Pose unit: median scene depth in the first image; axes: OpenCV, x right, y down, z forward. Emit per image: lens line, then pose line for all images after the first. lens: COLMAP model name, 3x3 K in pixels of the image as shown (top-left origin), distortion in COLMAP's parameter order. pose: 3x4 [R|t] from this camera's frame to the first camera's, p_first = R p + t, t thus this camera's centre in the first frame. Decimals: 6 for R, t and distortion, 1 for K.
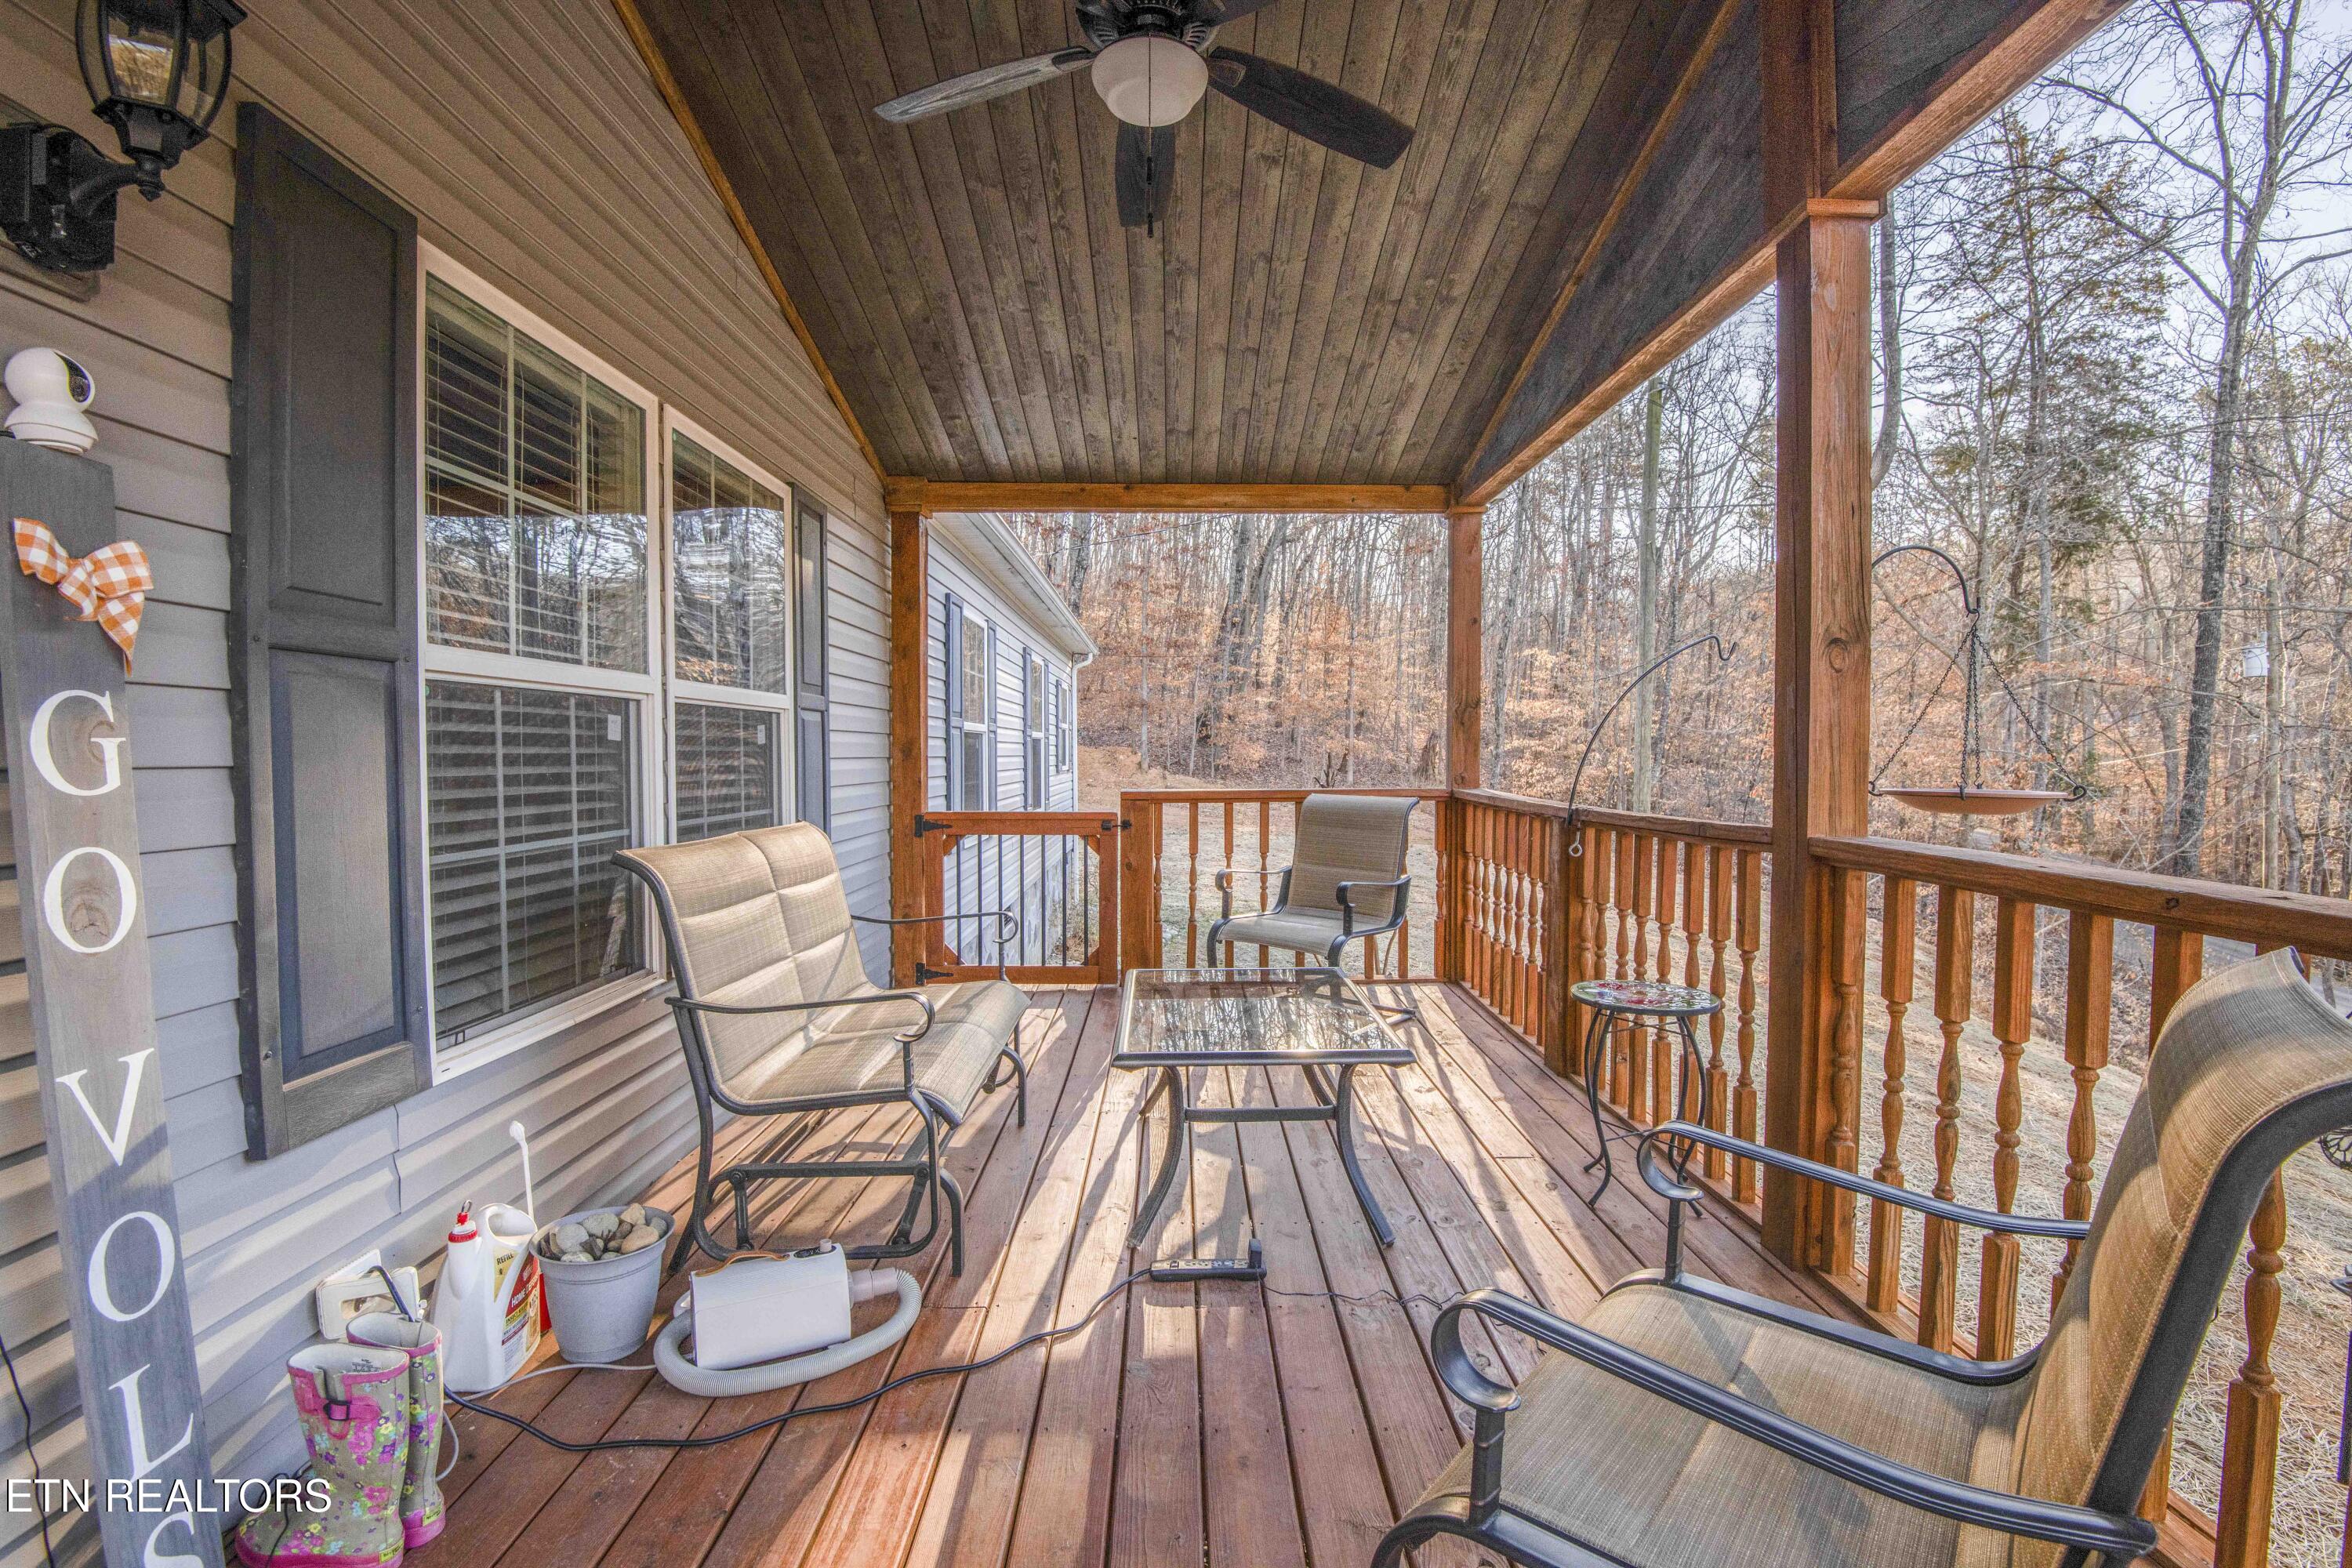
lens RADIAL K [[1083.5, 0, 1178.6], [0, 1083.5, 788.3], [0, 0, 1]] dist [-0.024226, -0.011525]
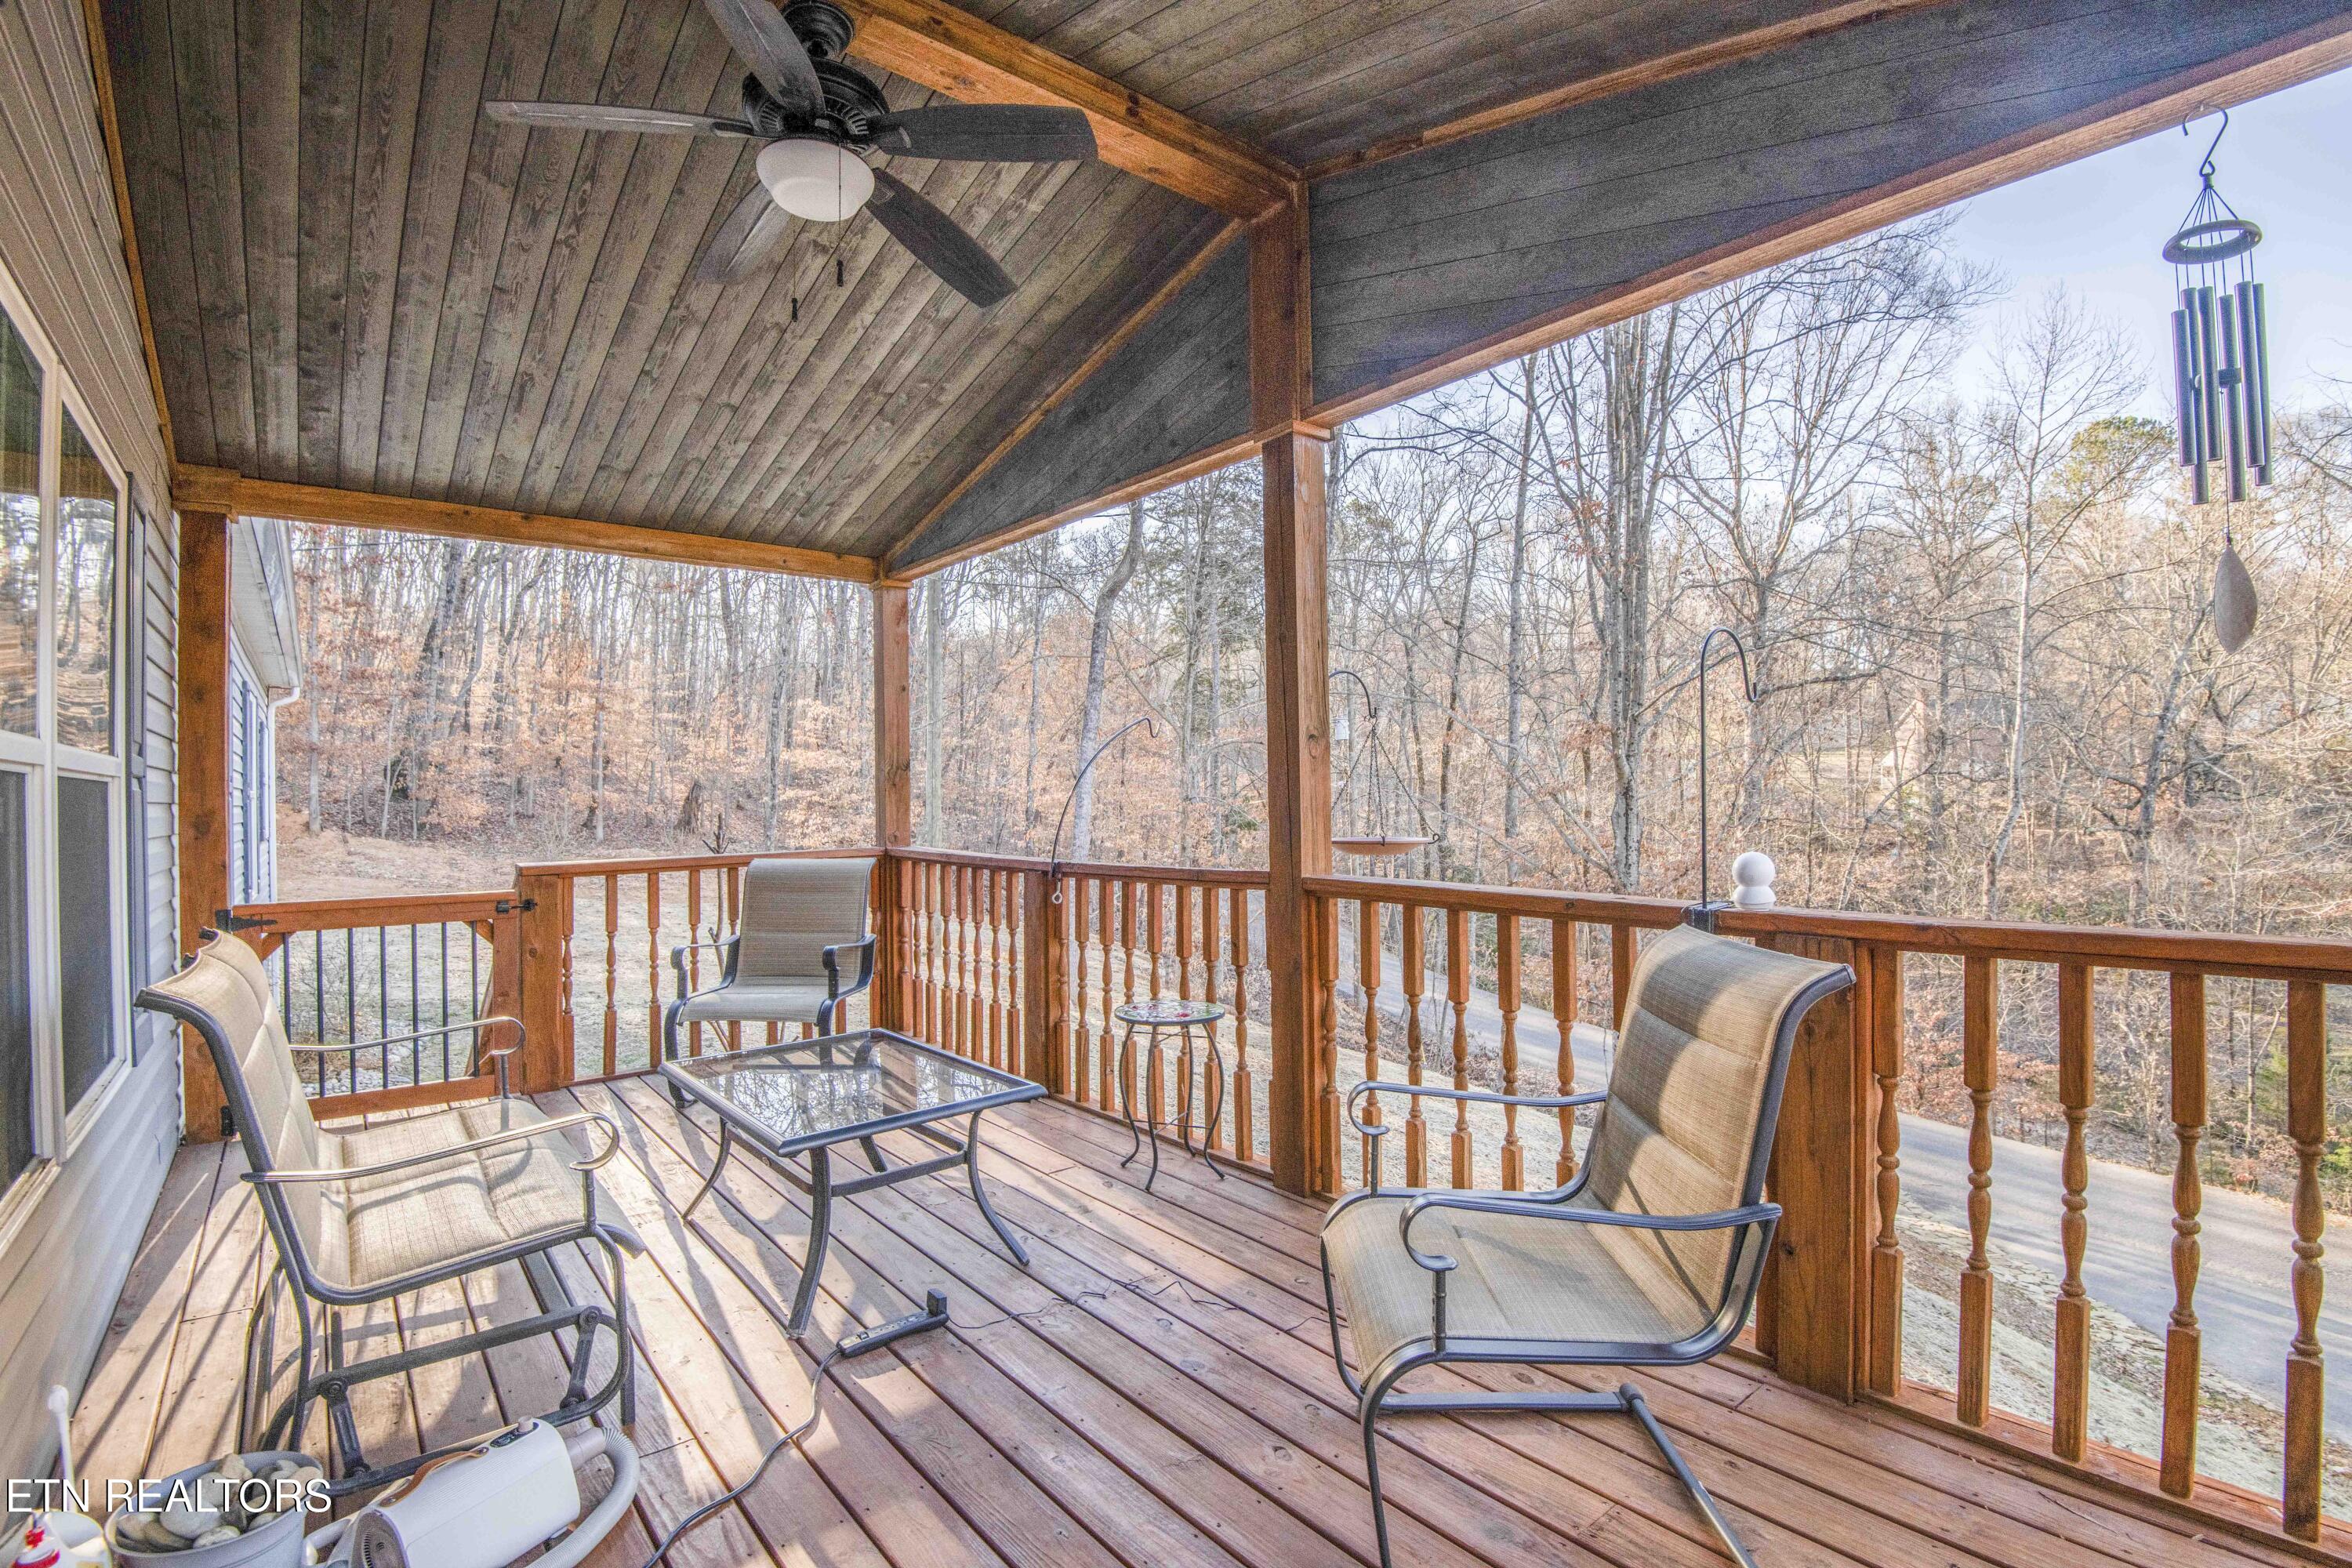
lens RADIAL K [[1083.5, 0, 1194.0], [0, 1083.5, 788.7], [0, 0, 1]] dist [-0.024226, -0.011525]
pose [[0.775229, -0.008535, 0.631622, -0.200507], [0.036395, 0.998851, -0.031173, -0.014651], [-0.630630, 0.047155, 0.774649, 0.001126]]
